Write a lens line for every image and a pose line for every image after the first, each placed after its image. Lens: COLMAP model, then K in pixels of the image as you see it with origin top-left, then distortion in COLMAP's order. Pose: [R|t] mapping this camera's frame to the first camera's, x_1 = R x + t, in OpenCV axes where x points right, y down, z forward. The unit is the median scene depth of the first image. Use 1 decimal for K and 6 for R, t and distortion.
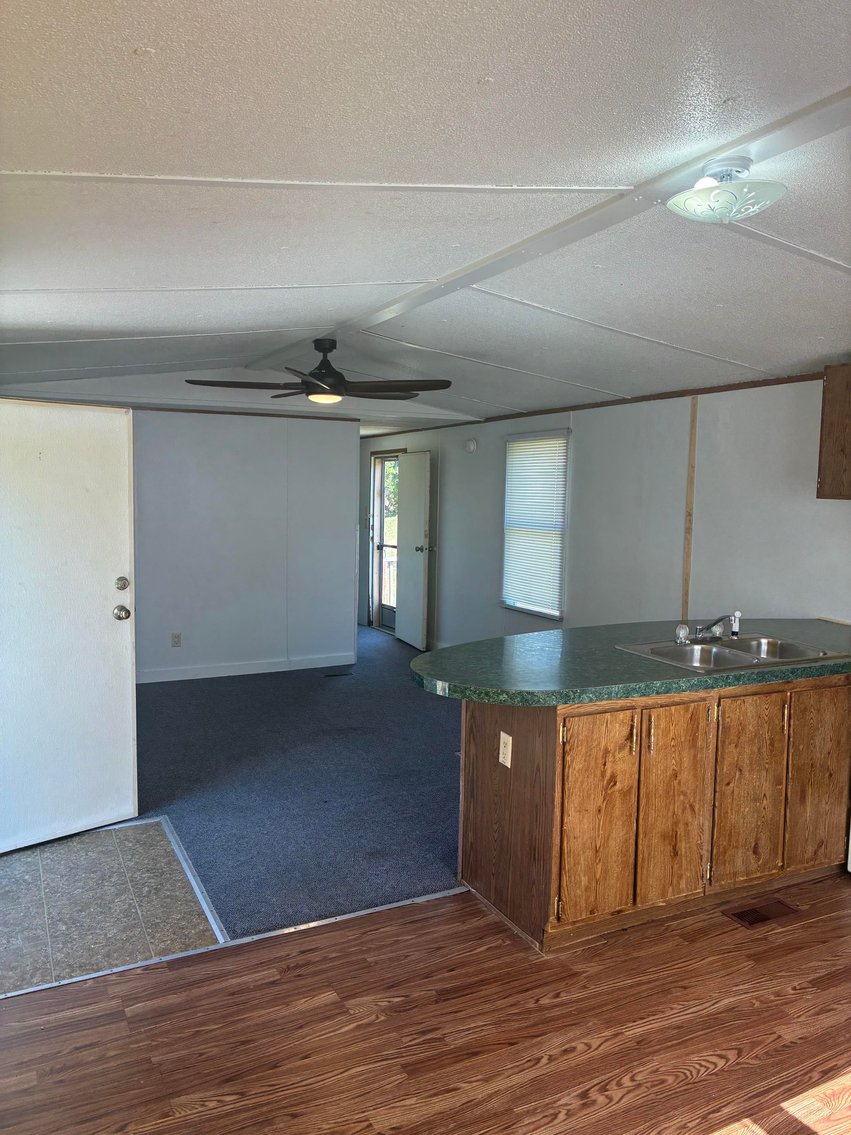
lens RADIAL K [[853.0, 0, 426.1], [0, 853.0, 568.2], [0, 0, 1]] dist [0.048945, -0.038425]
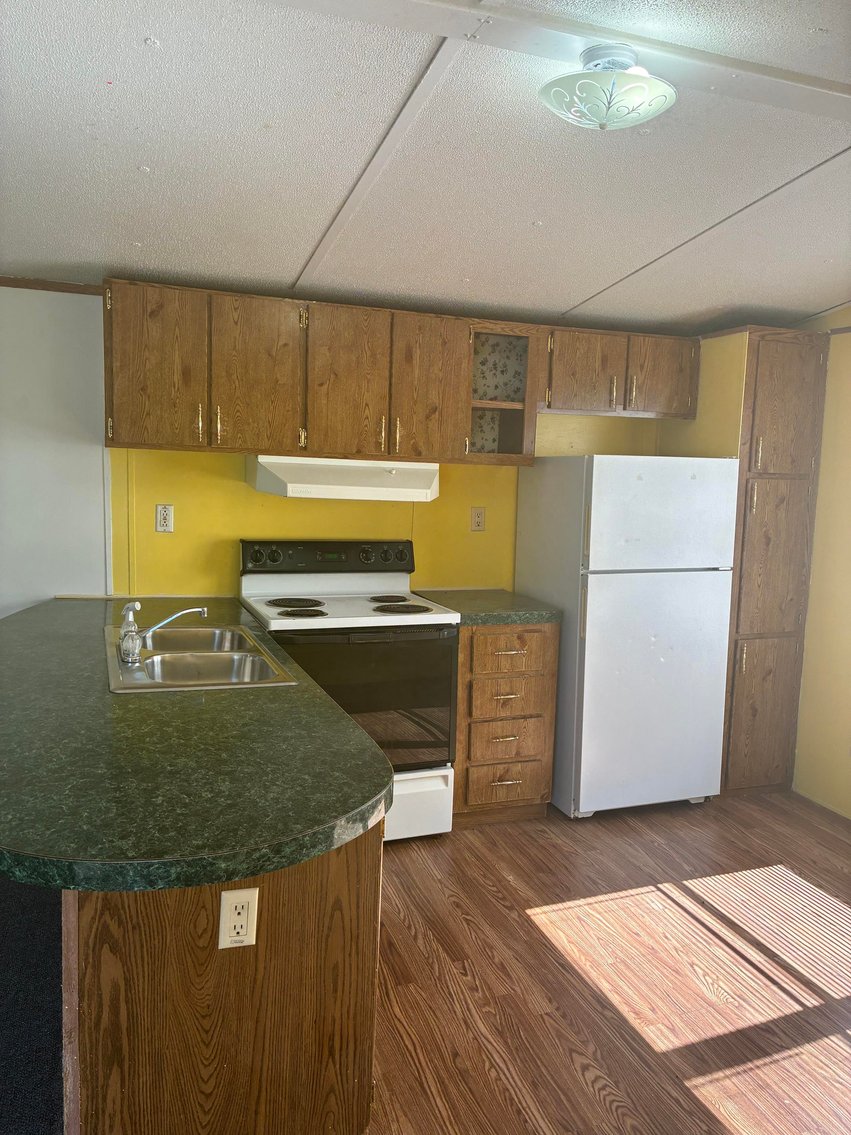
lens RADIAL K [[853.0, 0, 424.1], [0, 853.0, 564.5], [0, 0, 1]] dist [0.048945, -0.038425]
pose [[0.112604, -0.129743, 0.985133, -0.426949], [0.051988, 0.990850, 0.124554, -0.077958], [-0.992279, 0.037190, 0.118319, 0.852506]]
